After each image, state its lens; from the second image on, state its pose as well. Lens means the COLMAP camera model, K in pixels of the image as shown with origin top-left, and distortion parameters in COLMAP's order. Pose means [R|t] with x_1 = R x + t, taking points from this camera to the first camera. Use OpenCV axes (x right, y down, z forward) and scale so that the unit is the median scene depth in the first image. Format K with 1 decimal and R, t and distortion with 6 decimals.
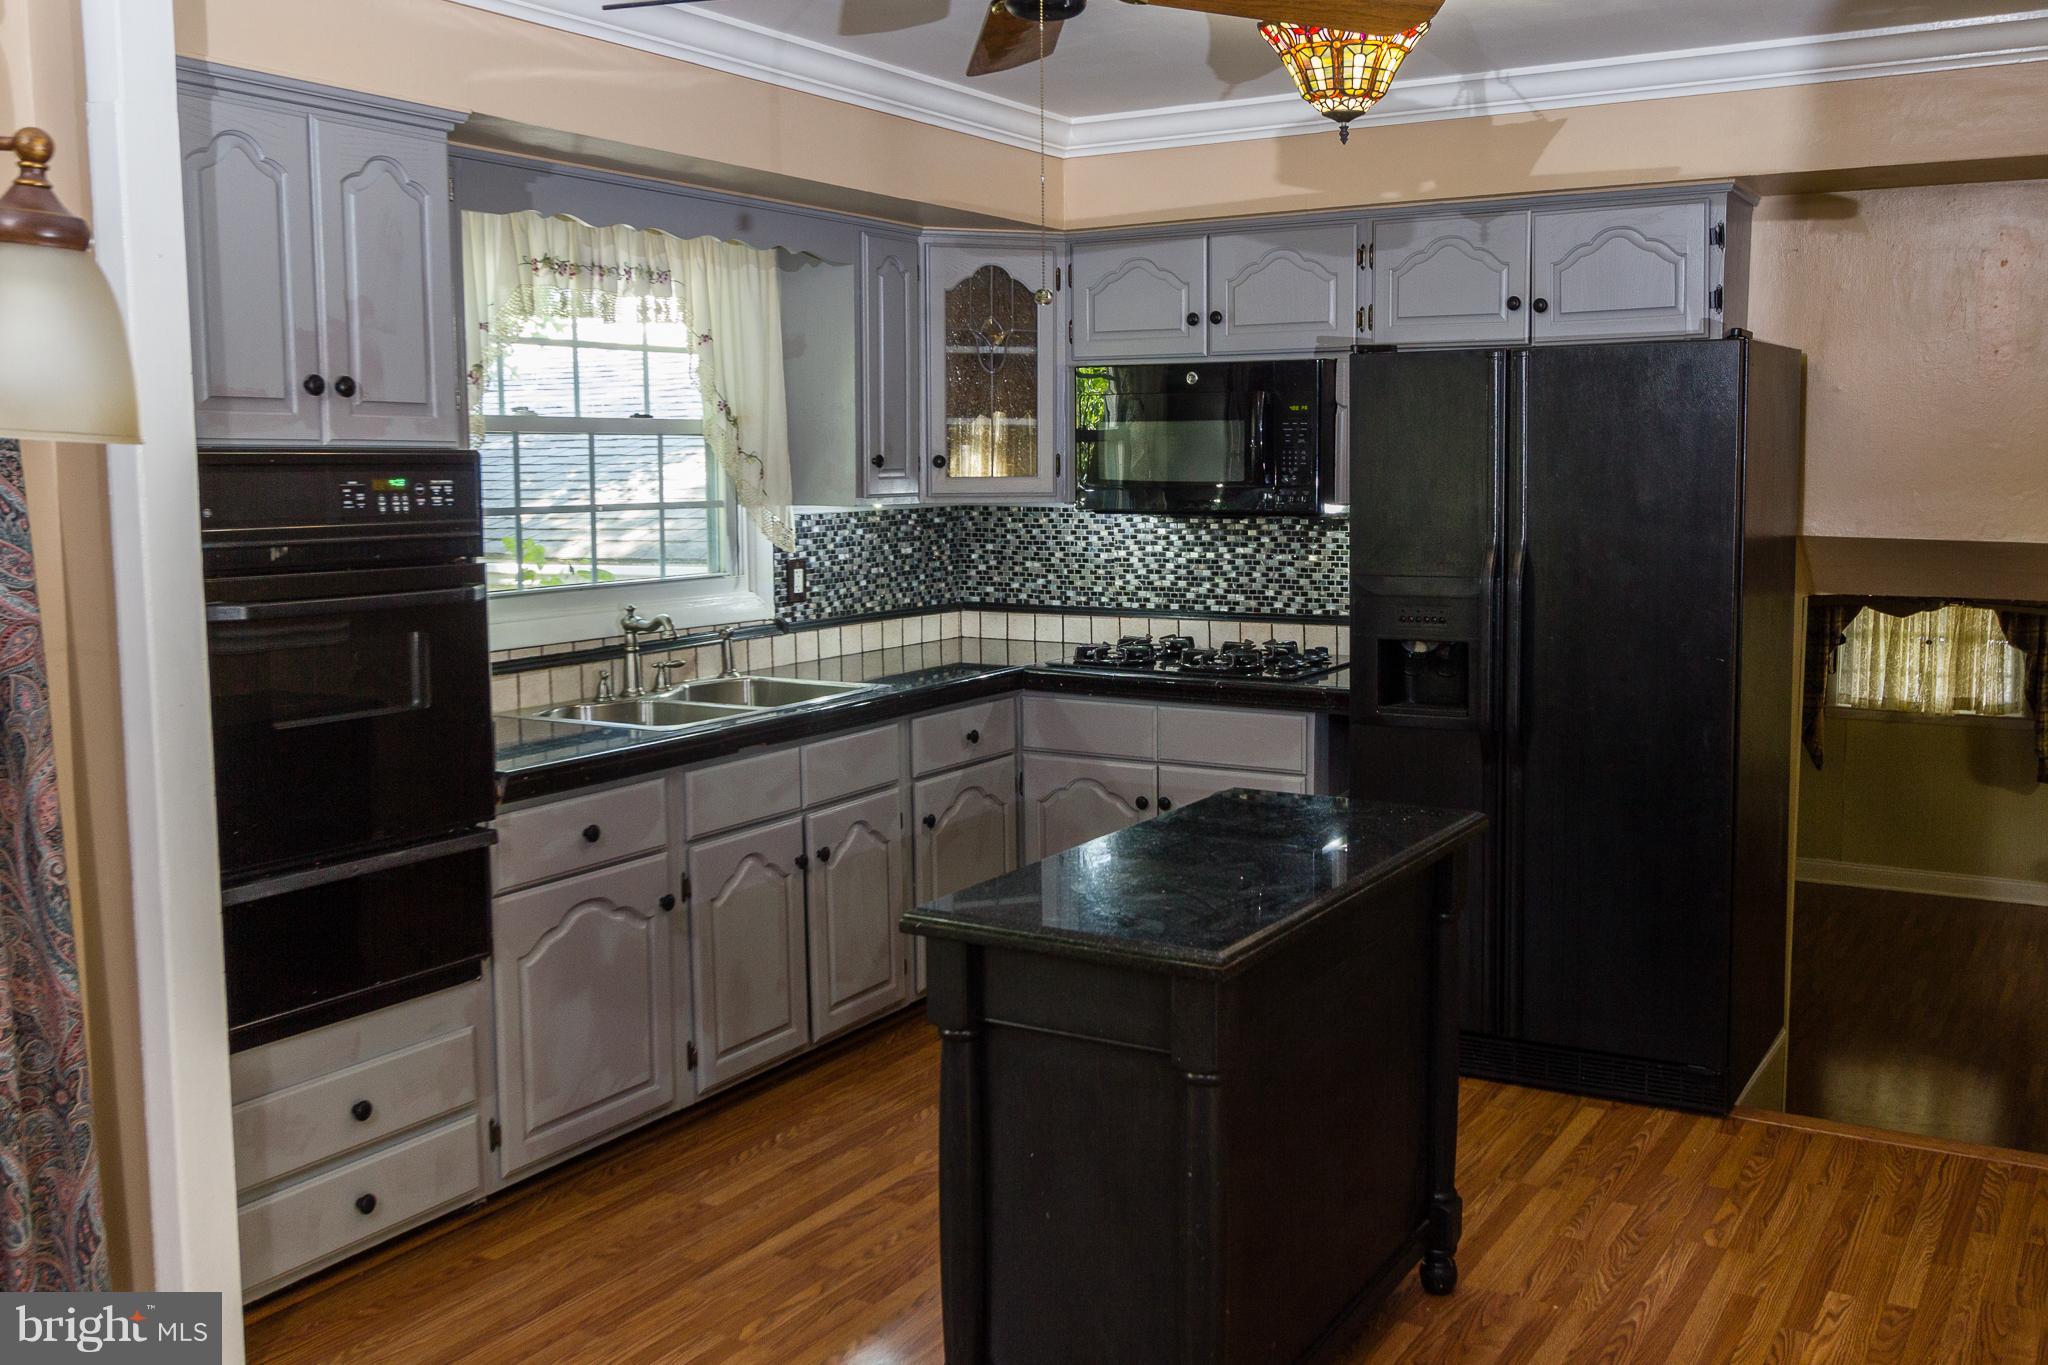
lens RADIAL K [[1832.0, 0, 1031.8], [0, 1832.0, 679.8], [0, 0, 1]] dist [0.010334, -0.007206]
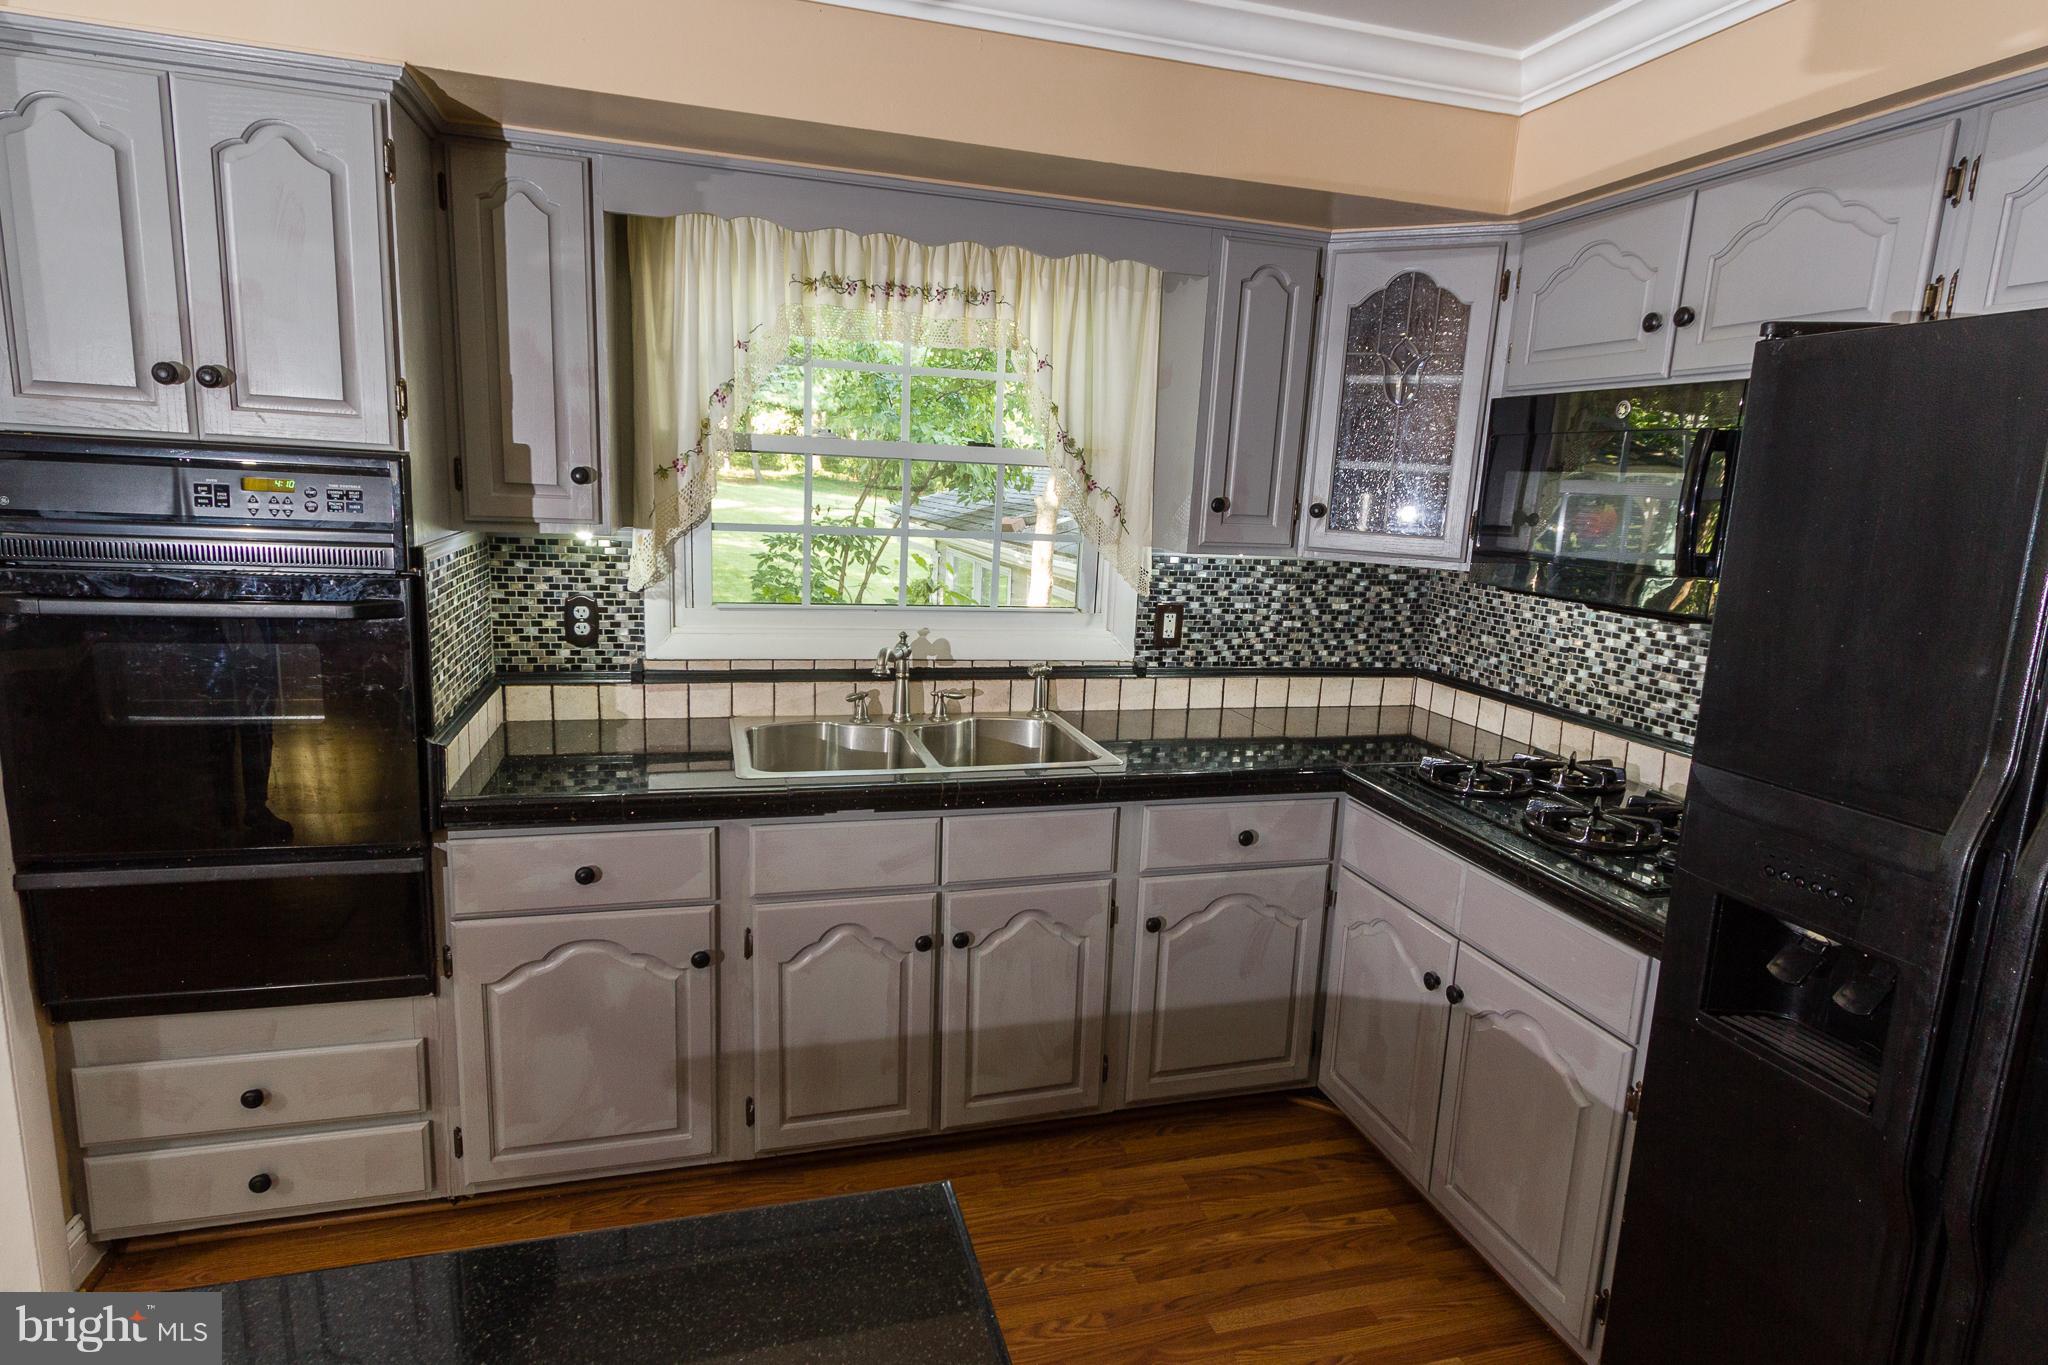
lens RADIAL K [[1075.3, 0, 1022.9], [0, 1075.3, 691.1], [0, 0, 1]] dist [0.002035, -0.002681]
pose [[0.734463, 0.171890, -0.656519, 0.193221], [-0.134159, 0.985076, 0.107826, -0.070446], [0.665256, 0.008884, 0.746563, 0.523342]]
